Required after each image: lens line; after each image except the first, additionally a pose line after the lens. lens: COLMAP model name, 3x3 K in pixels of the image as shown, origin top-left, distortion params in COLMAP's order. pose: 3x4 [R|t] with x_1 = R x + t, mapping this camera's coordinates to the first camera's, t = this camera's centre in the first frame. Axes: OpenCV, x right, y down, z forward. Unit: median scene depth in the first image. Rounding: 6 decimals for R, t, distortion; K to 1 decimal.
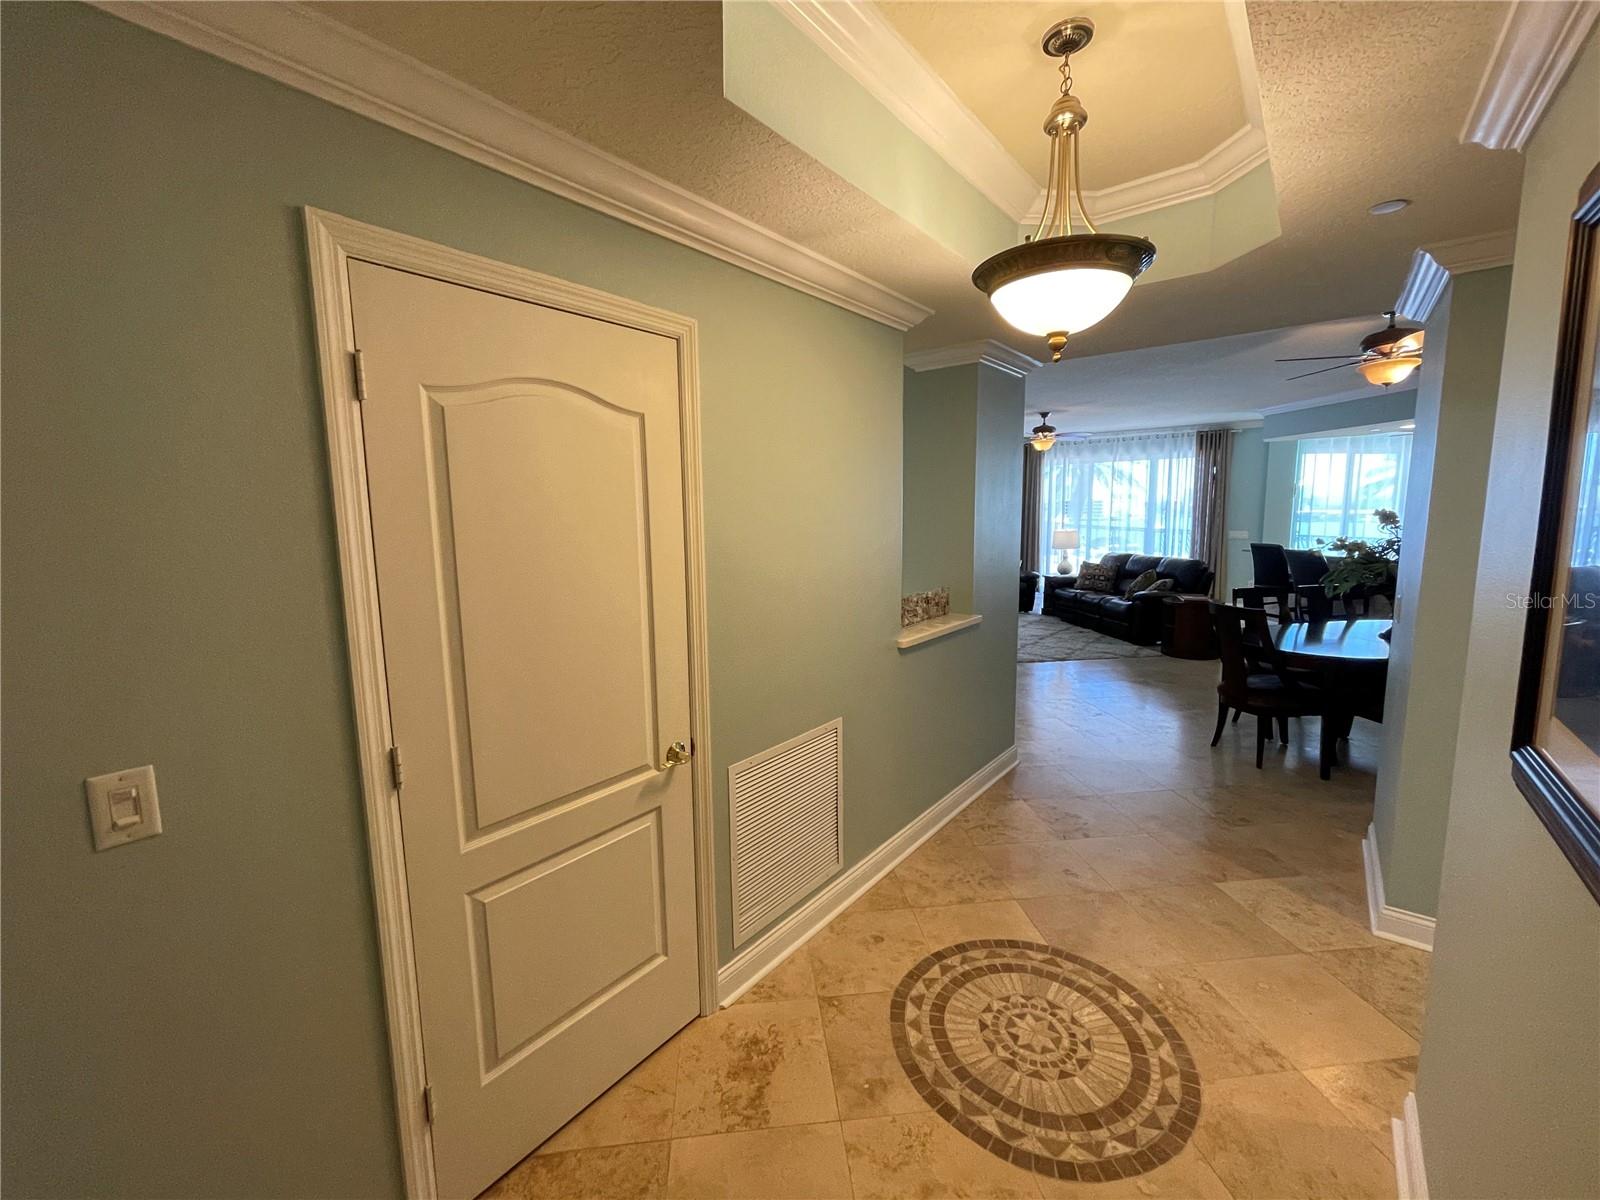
lens RADIAL K [[642.6, 0, 800.0], [0, 642.6, 600.0], [0, 0, 1]] dist [-0.011142, 0.006155]
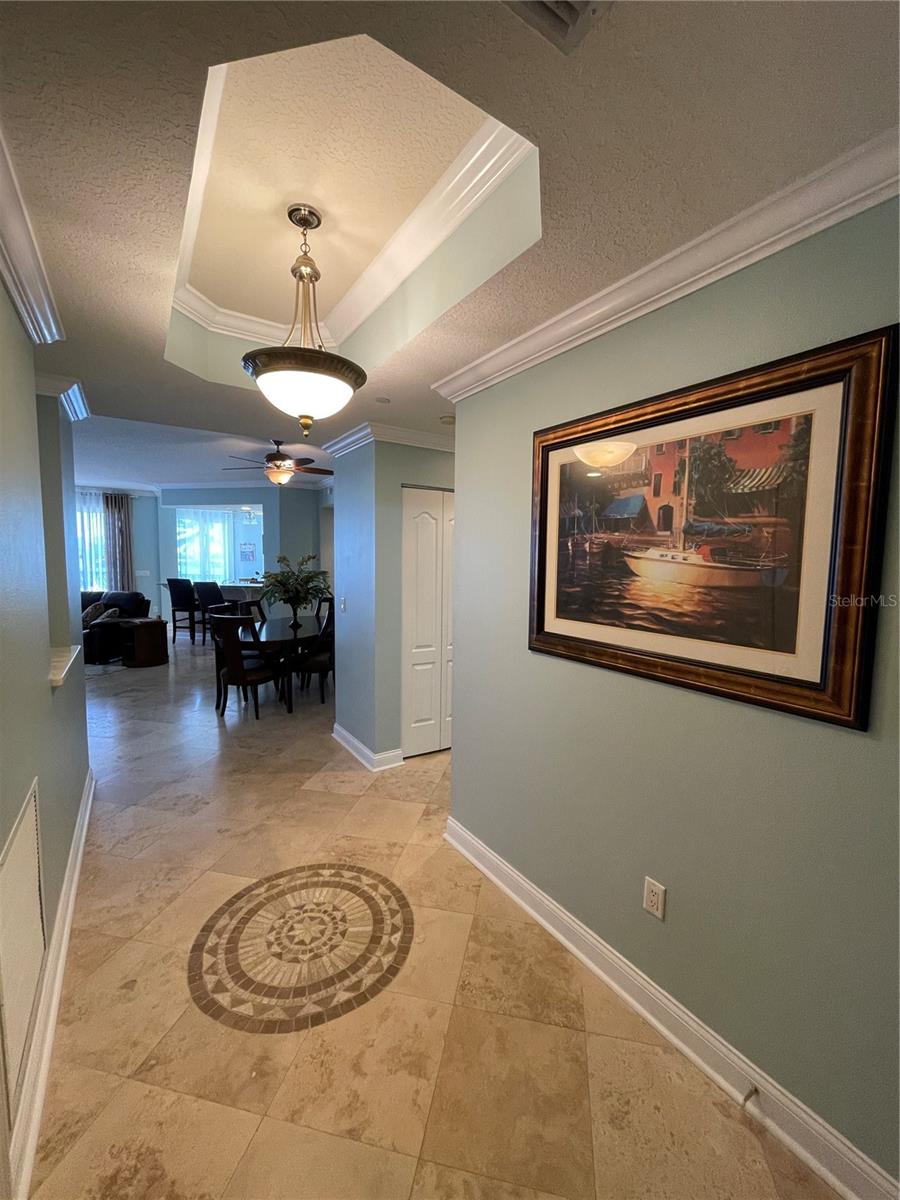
lens RADIAL K [[485.6, 0, 454.3], [0, 485.6, 602.1], [0, 0, 1]] dist [-0.007902, 0.003176]
pose [[0.299493, -0.061692, 0.952102, -0.423548], [0.109630, 0.993523, 0.029891, -0.000879], [-0.947779, 0.095427, 0.304317, 0.307066]]
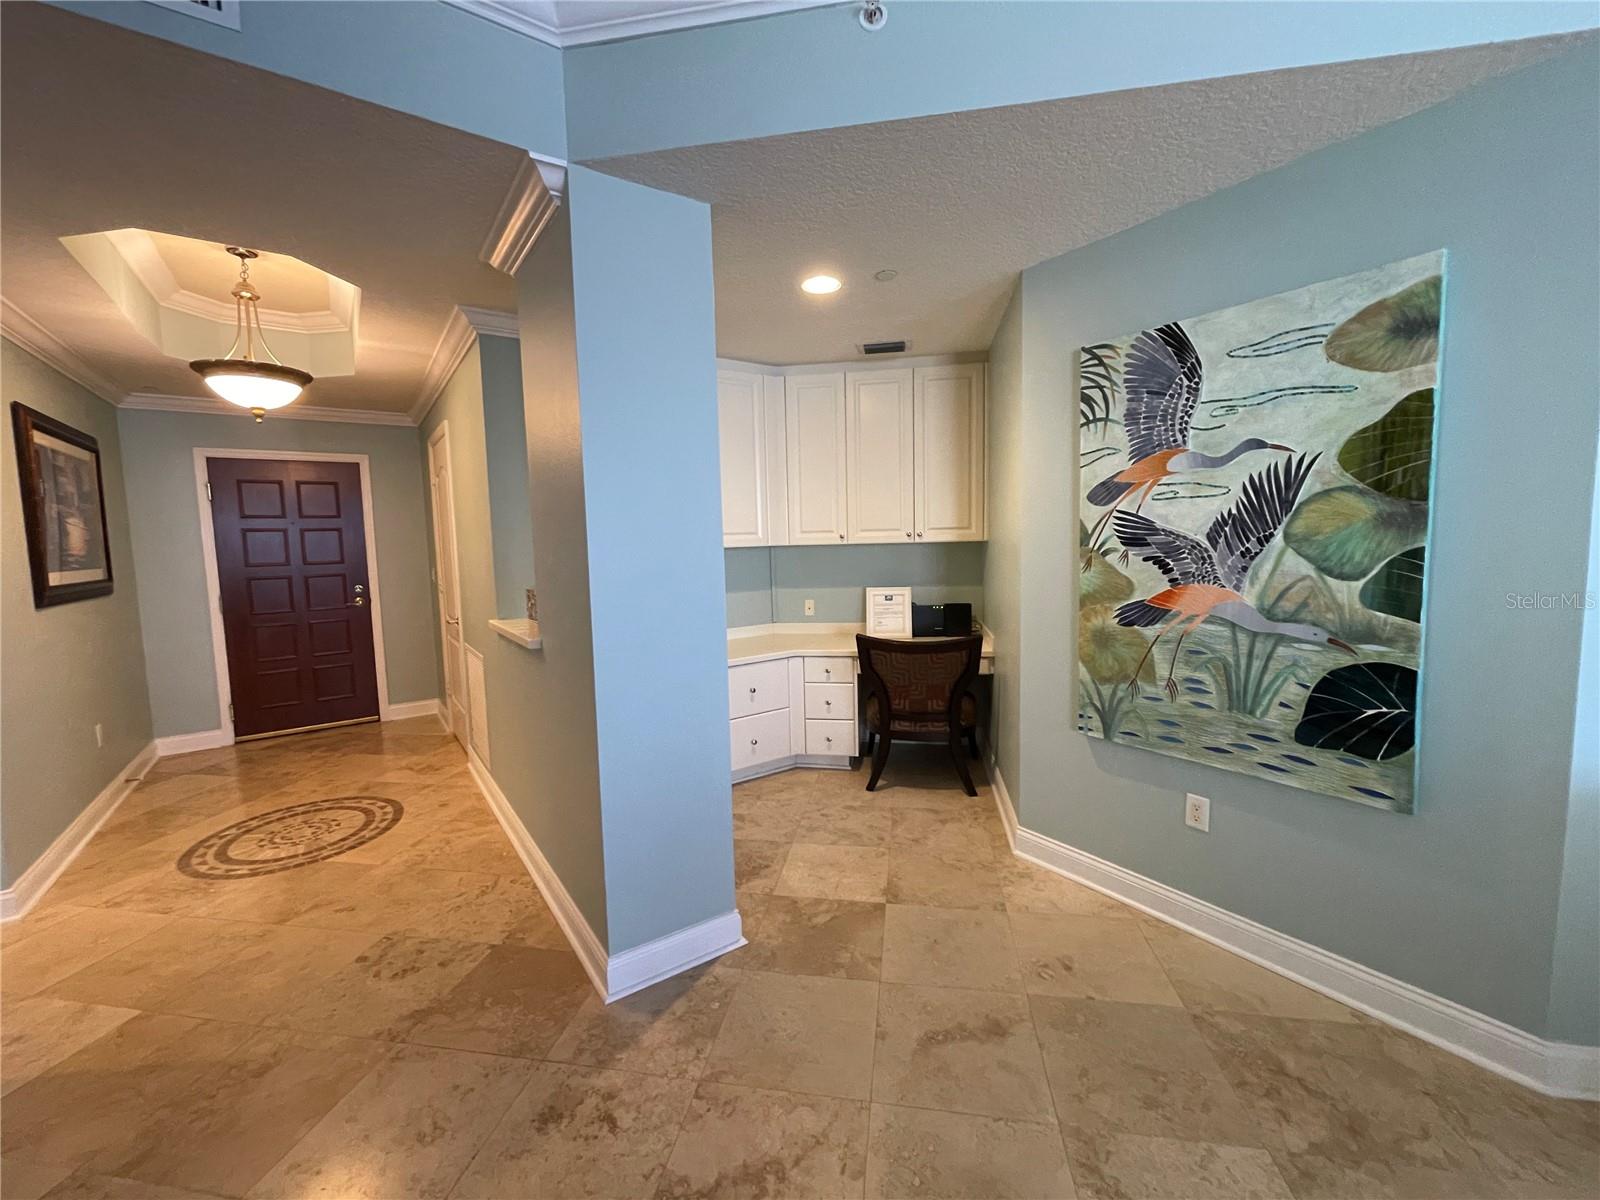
lens RADIAL K [[647.5, 0, 798.7], [0, 647.5, 595.3], [0, 0, 1]] dist [-0.007902, 0.003176]
pose [[-0.270423, 0.108301, -0.956631, 1.366483], [-0.104672, 0.984455, 0.141040, -0.233680], [0.957035, 0.138273, -0.254883, 2.289939]]
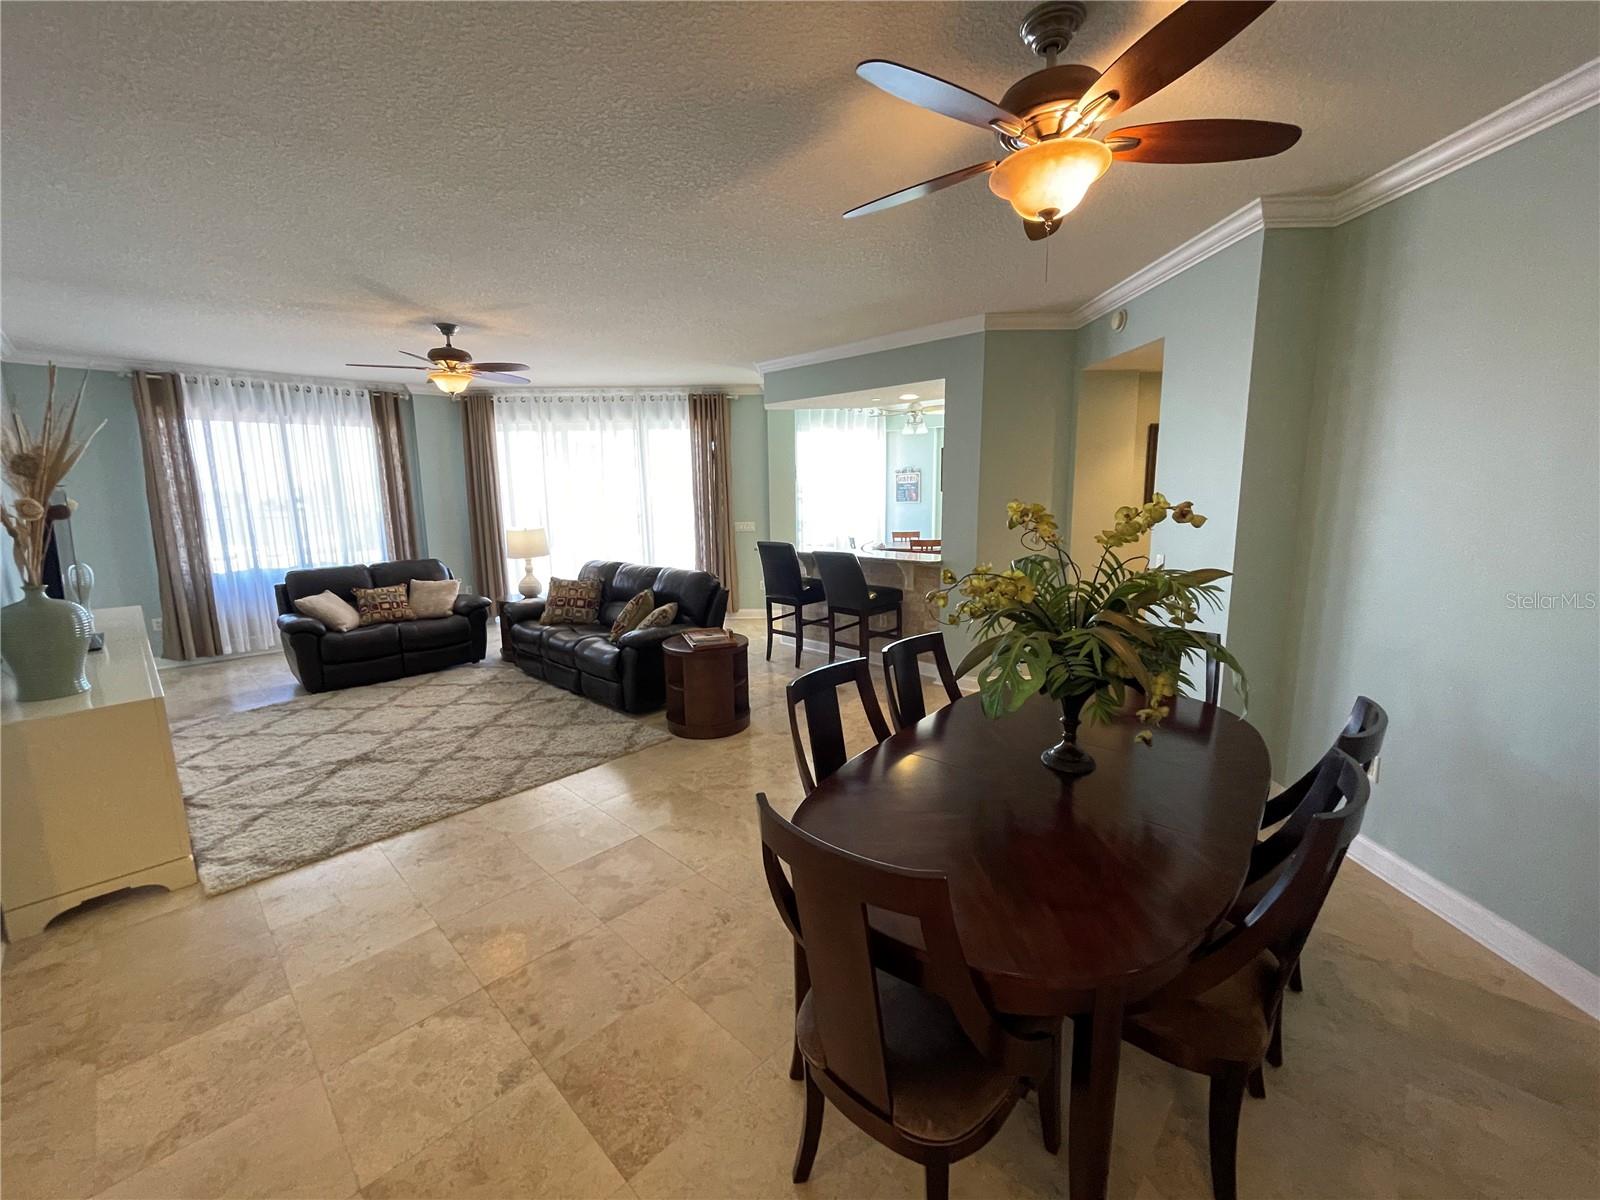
lens RADIAL K [[647.5, 0, 798.7], [0, 647.5, 595.3], [0, 0, 1]] dist [-0.007902, 0.003176]
pose [[0.762689, -0.098870, 0.639164, 0.887004], [0.088987, 0.994889, 0.047711, -0.212831], [-0.640614, 0.020489, 0.767589, 1.428970]]
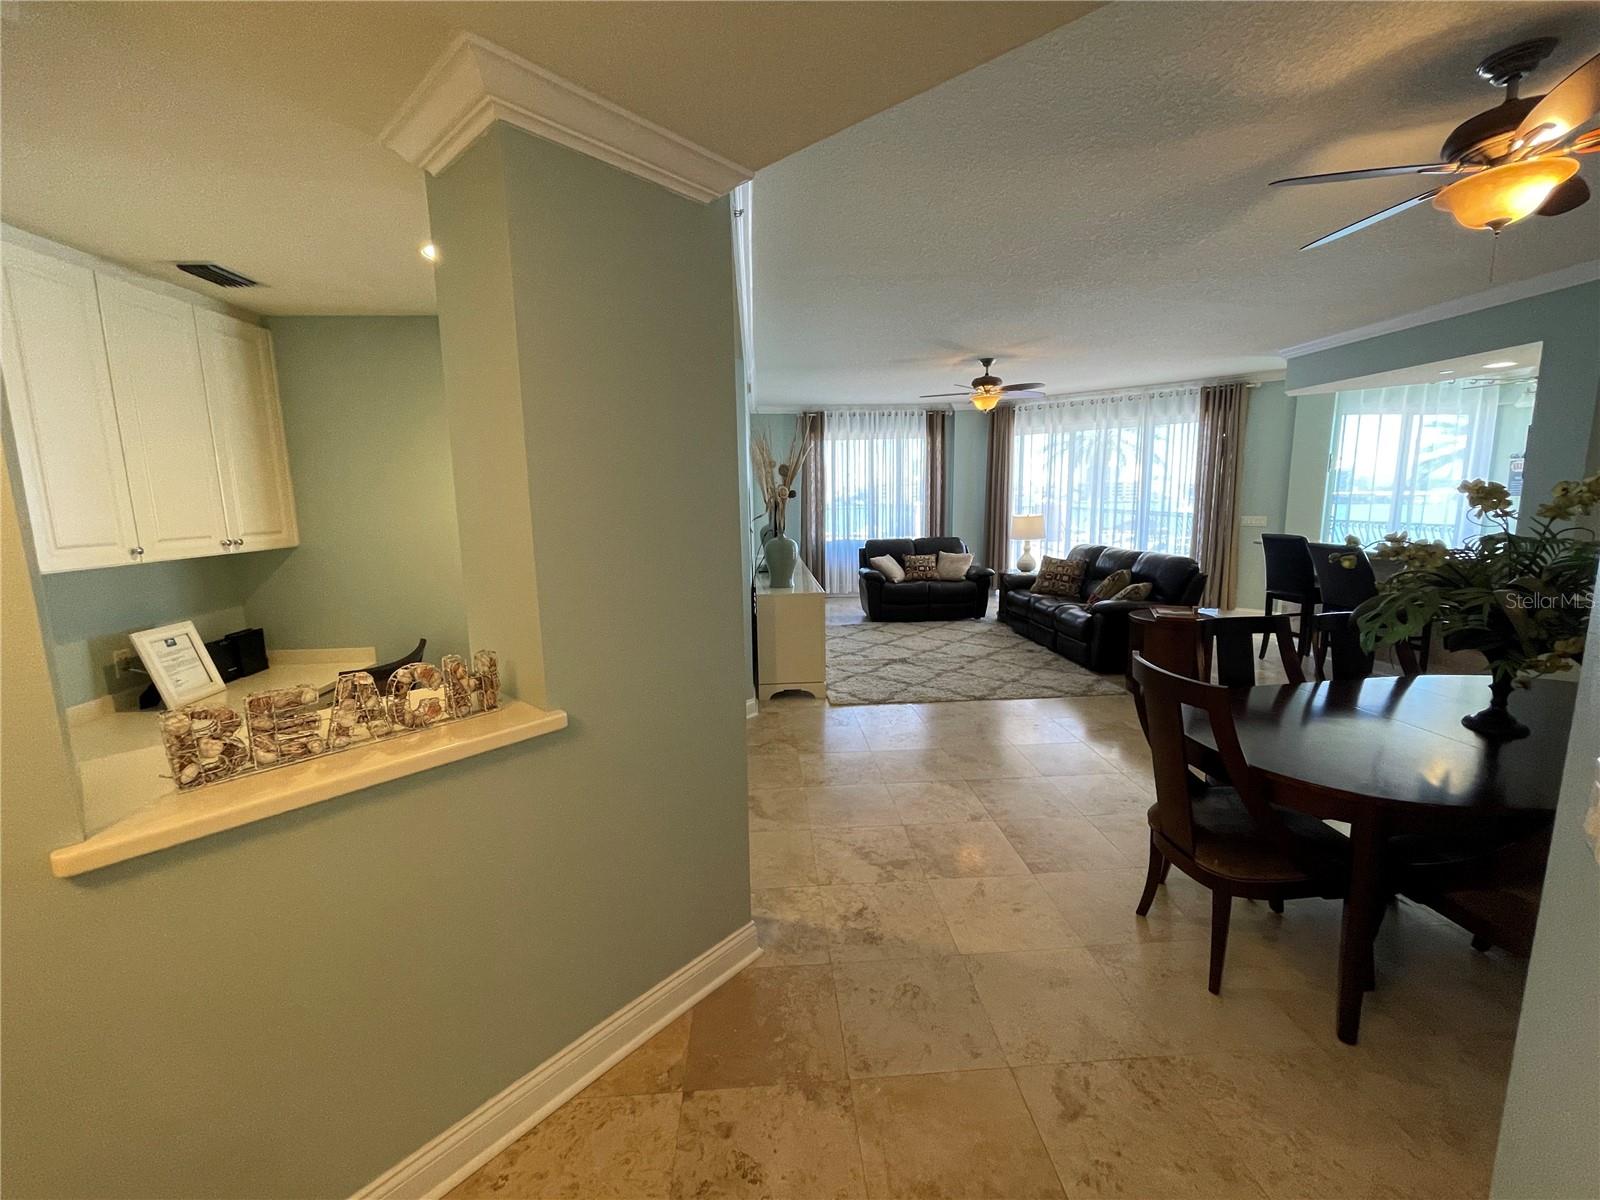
lens RADIAL K [[647.5, 0, 798.7], [0, 647.5, 595.3], [0, 0, 1]] dist [-0.007902, 0.003176]
pose [[0.999206, 0.005991, -0.039389, 0.733681], [-0.005285, 0.999824, 0.017989, -0.104125], [0.039489, -0.017766, 0.999062, 0.871708]]
